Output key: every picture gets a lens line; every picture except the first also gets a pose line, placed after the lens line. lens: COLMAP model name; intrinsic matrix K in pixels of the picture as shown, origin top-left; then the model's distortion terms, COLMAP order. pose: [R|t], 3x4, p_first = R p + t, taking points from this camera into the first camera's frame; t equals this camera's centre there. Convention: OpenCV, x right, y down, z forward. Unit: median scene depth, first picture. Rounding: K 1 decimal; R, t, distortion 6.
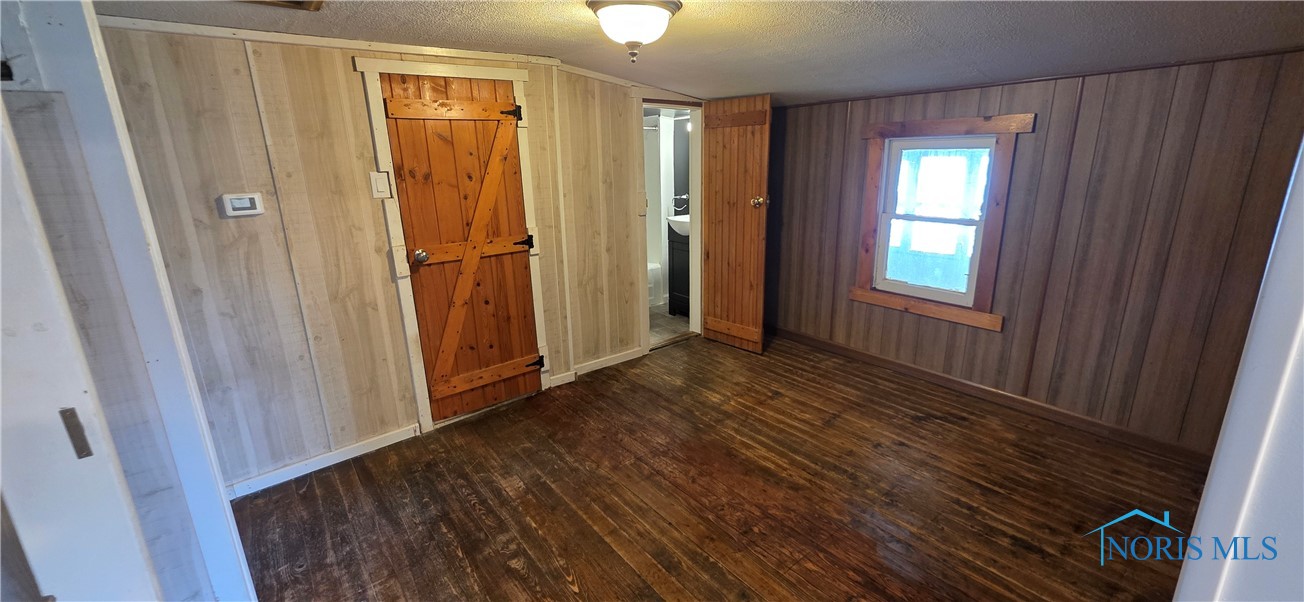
lens RADIAL K [[521.5, 0, 656.0], [0, 521.5, 297.4], [0, 0, 1]] dist [-0.002409, -0.000146]
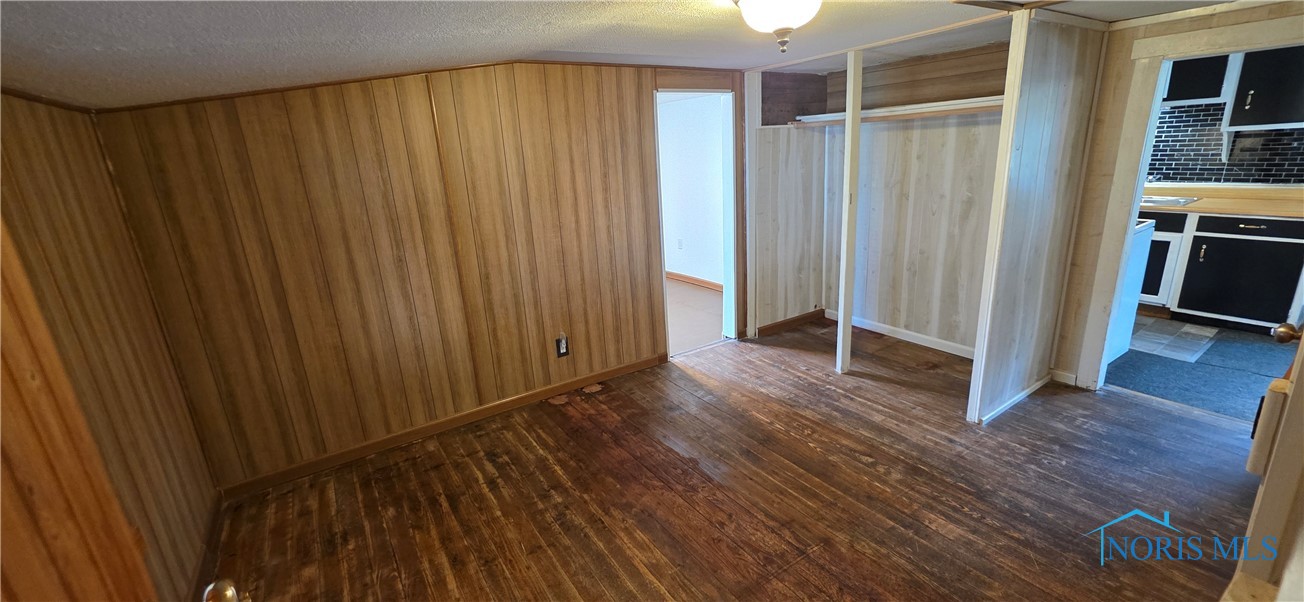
lens RADIAL K [[521.5, 0, 656.0], [0, 521.5, 297.4], [0, 0, 1]] dist [-0.002409, -0.000146]
pose [[-0.993888, 0.063458, 0.090330, 0.094227], [0.100882, 0.854370, 0.509779, -0.456531], [-0.044825, 0.515776, -0.855550, 1.585201]]
